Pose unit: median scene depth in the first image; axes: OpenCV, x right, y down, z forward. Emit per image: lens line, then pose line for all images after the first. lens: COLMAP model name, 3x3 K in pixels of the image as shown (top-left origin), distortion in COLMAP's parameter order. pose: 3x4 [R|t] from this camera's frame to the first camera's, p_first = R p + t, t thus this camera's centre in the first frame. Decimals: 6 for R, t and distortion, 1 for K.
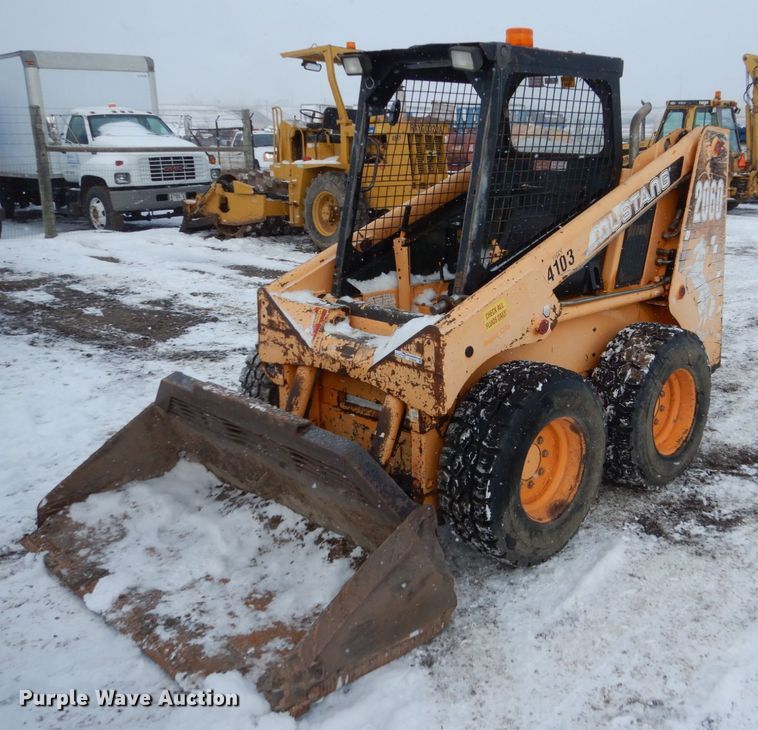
lens RADIAL K [[830.4, 0, 508.0], [0, 830.4, 315.1], [0, 0, 1]] dist [-0.006548, 0.014146]
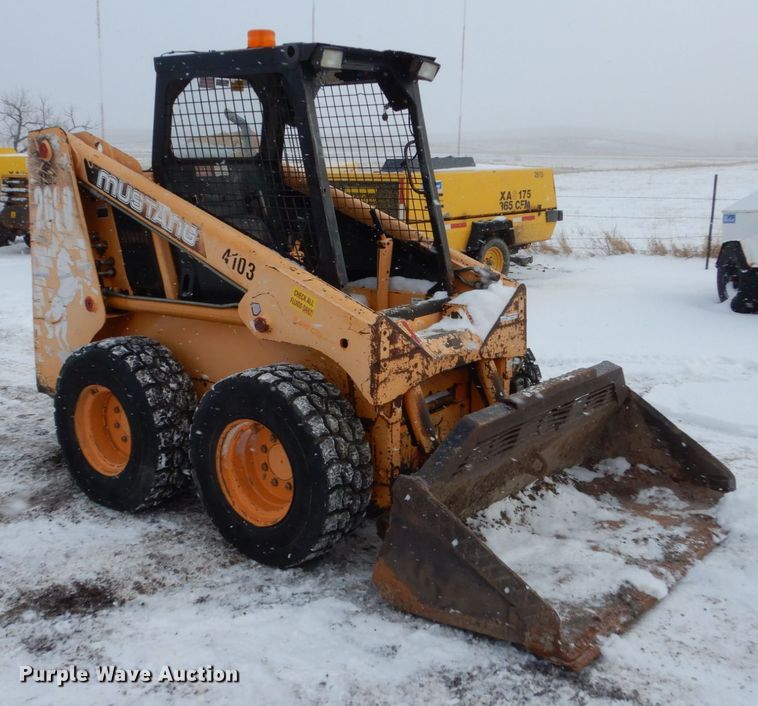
lens RADIAL K [[904.5, 0, 371.1], [0, 904.5, 338.5], [0, 0, 1]] dist [-0.011112, 0.024821]
pose [[-0.037165, -0.208492, 0.977318, -1.238293], [0.222228, 0.951780, 0.211494, -0.214806], [-0.974286, 0.225048, 0.010960, 1.042784]]
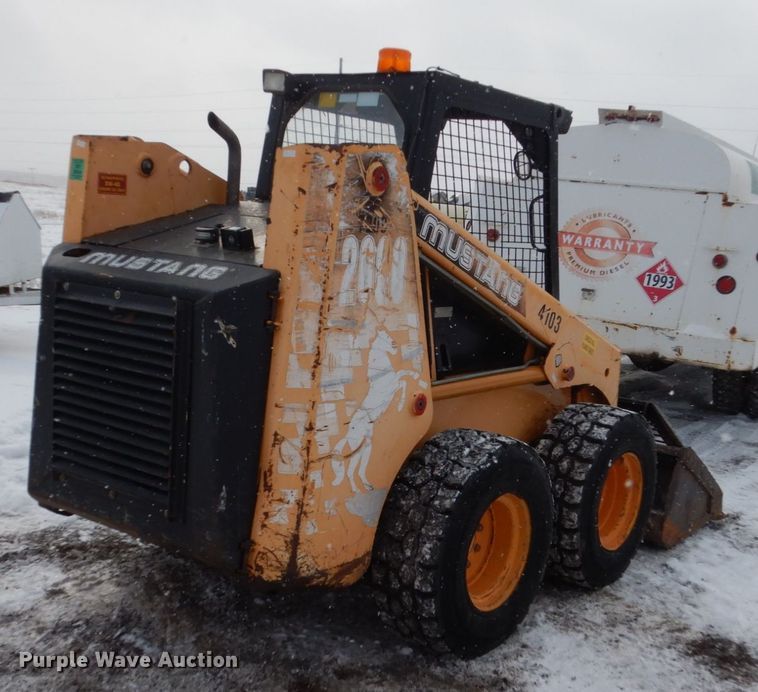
lens RADIAL K [[1016.0, 0, 413.8], [0, 1016.0, 363.8], [0, 0, 1]] dist [-0.000176, 0.012418]
pose [[-0.994579, -0.080730, -0.065534, 0.042184], [-0.098749, 0.930733, 0.352114, -0.456535], [0.032569, 0.356677, -0.933660, 2.289116]]
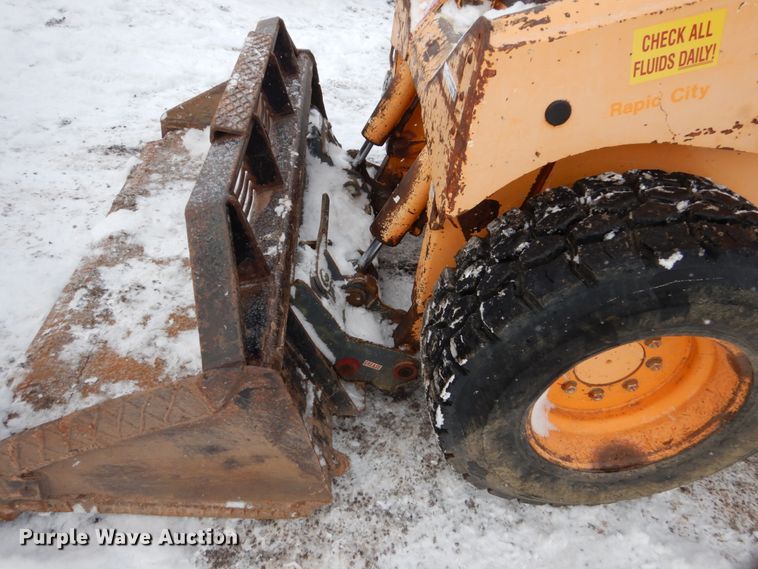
lens RADIAL K [[539.6, 0, 374.0], [0, 539.6, 281.7], [0, 0, 1]] dist [0.004685, -0.004300]
pose [[0.687869, 0.510940, -0.515535, 0.069858], [-0.261712, 0.837080, 0.480421, 0.006143], [0.677010, -0.195545, 0.709521, 0.627497]]
